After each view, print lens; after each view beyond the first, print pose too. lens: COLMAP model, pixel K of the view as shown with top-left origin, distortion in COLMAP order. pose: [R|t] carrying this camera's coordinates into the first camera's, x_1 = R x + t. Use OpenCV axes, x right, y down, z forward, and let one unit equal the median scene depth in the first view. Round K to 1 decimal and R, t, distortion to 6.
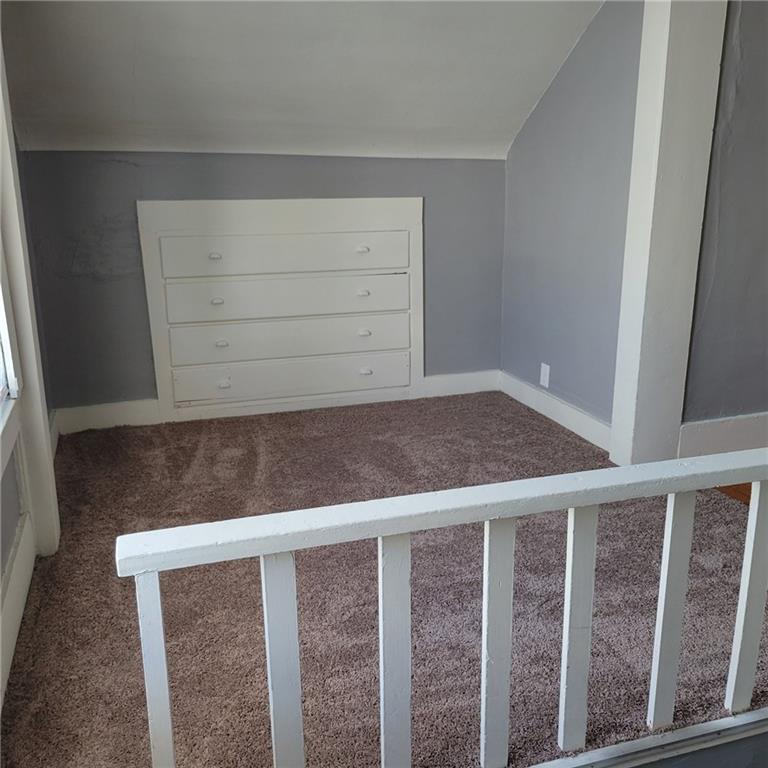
lens RADIAL K [[778.4, 0, 384.2], [0, 778.4, 378.6], [0, 0, 1]] dist [0.079392, 0.000000]
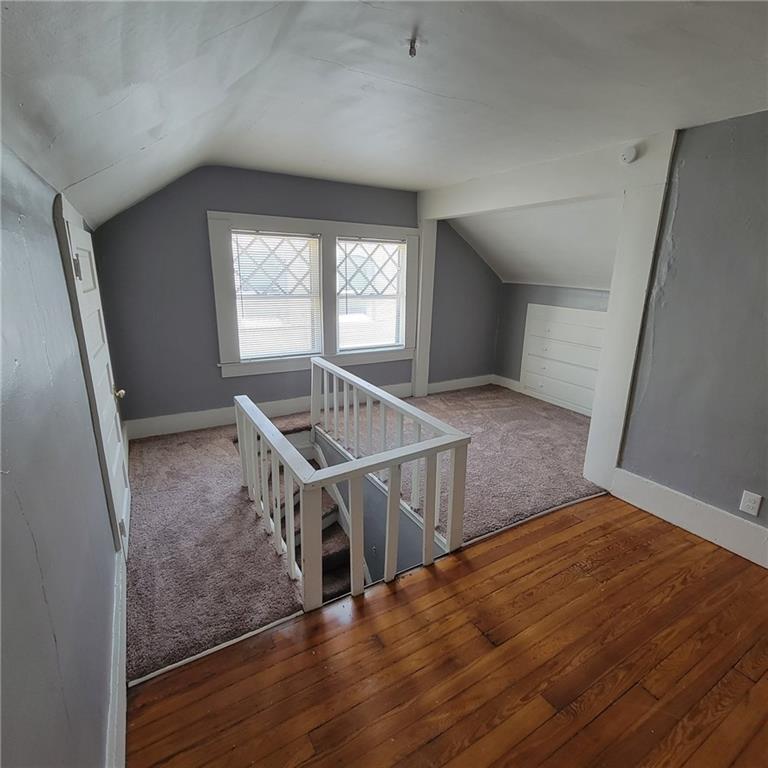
lens RADIAL K [[418.0, 0, 385.1], [0, 418.0, 382.2], [0, 0, 1]] dist [0.000010, -0.004477]
pose [[0.214187, 0.270330, -0.938640, 0.941249], [-0.295904, 0.933745, 0.201398, -0.124794], [0.930895, 0.234611, 0.279987, 0.253174]]
